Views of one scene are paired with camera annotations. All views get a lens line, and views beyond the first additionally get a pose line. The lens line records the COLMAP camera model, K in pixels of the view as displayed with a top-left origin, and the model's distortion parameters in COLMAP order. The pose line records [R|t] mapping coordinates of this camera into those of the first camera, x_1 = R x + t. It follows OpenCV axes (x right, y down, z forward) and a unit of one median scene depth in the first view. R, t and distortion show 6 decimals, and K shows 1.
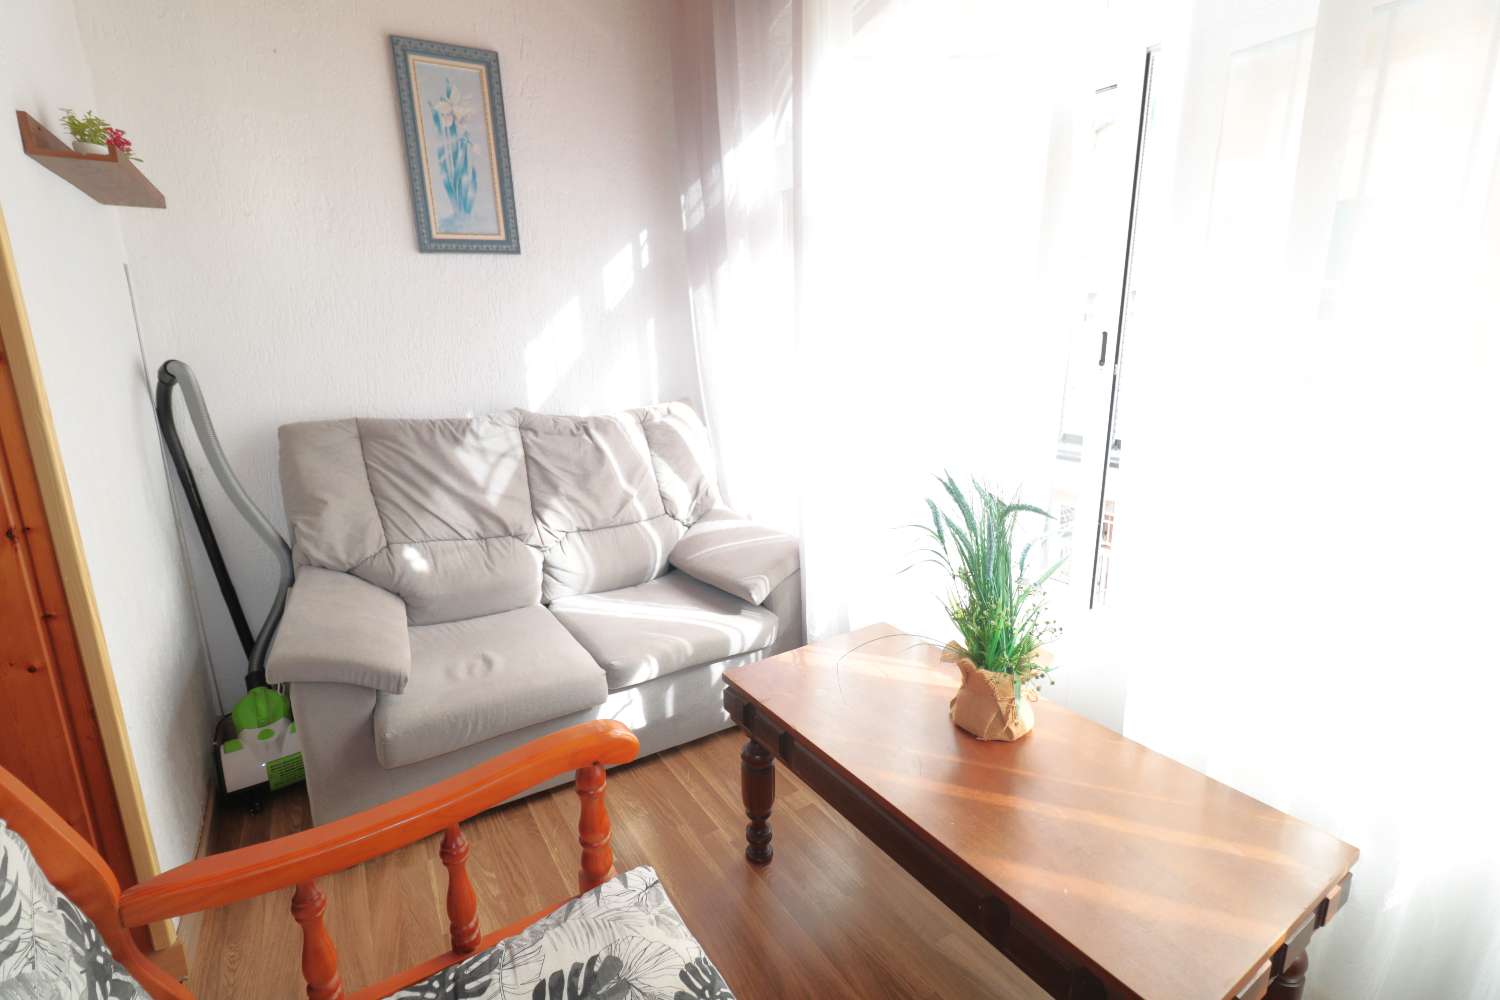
lens RADIAL K [[687.5, 0, 740.4], [0, 687.5, 486.4], [0, 0, 1]] dist [0.001950, 0.000669]
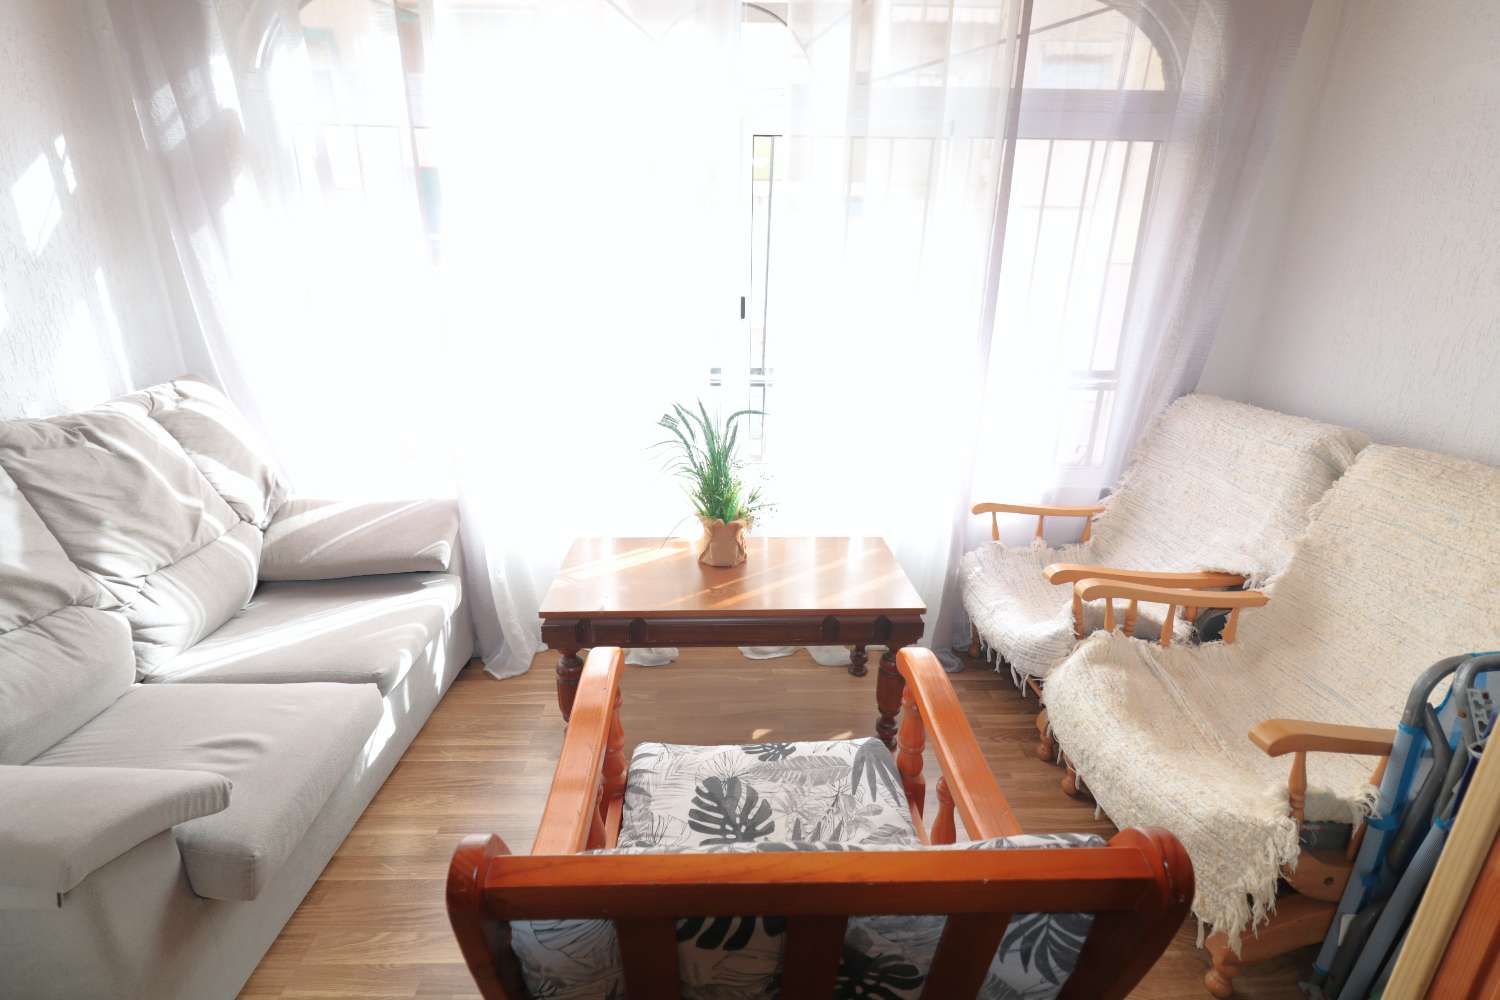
lens RADIAL K [[687.5, 0, 740.4], [0, 687.5, 486.4], [0, 0, 1]] dist [0.001950, 0.000669]
pose [[0.505401, -0.239838, 0.828883, -0.496900], [0.168789, 0.969517, 0.177614, -0.045557], [-0.846215, 0.050140, 0.530477, 0.086297]]
